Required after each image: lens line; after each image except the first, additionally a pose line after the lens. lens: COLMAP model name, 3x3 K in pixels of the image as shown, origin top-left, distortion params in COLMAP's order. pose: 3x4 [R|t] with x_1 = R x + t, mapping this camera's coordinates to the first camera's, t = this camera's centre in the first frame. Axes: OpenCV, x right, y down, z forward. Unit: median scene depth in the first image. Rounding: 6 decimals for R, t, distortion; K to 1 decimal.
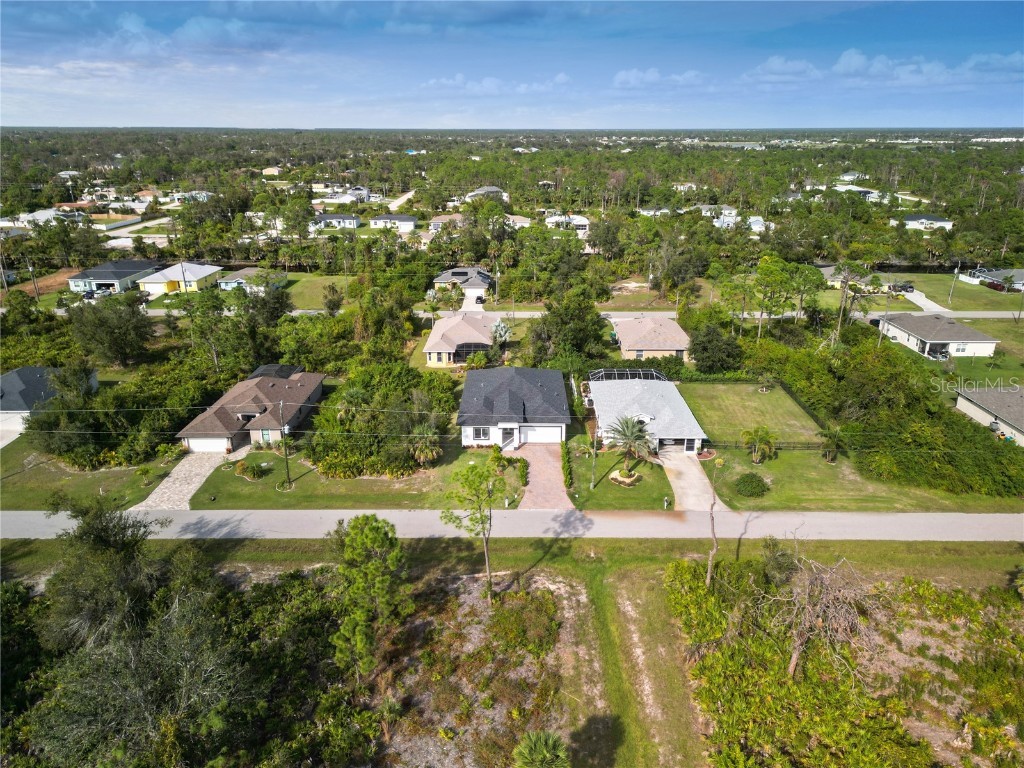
lens RADIAL K [[761.5, 0, 538.8], [0, 761.5, 382.9], [0, 0, 1]] dist [0.084718, -0.096194]
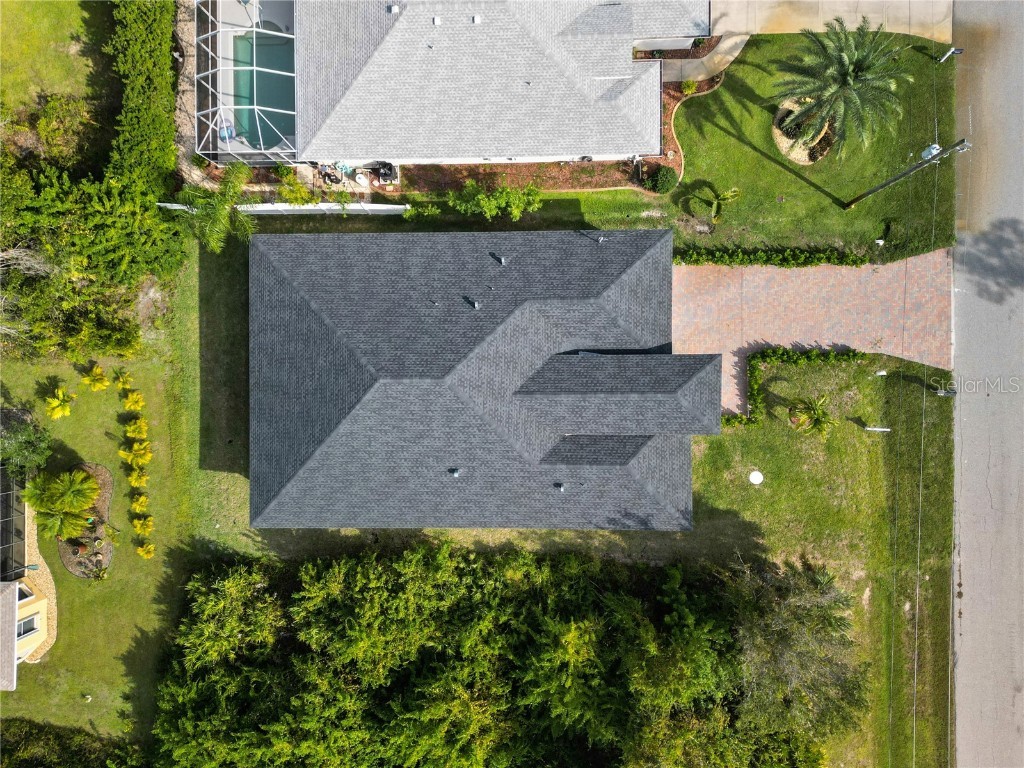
lens RADIAL K [[750.3, 0, 505.5], [0, 750.3, 382.7], [0, 0, 1]] dist [0.077410, -0.078884]
pose [[0.023351, -0.999726, -0.001730, -0.035126], [0.358914, 0.006768, 0.933346, -0.332483], [-0.933078, -0.022415, 0.358974, 0.941737]]
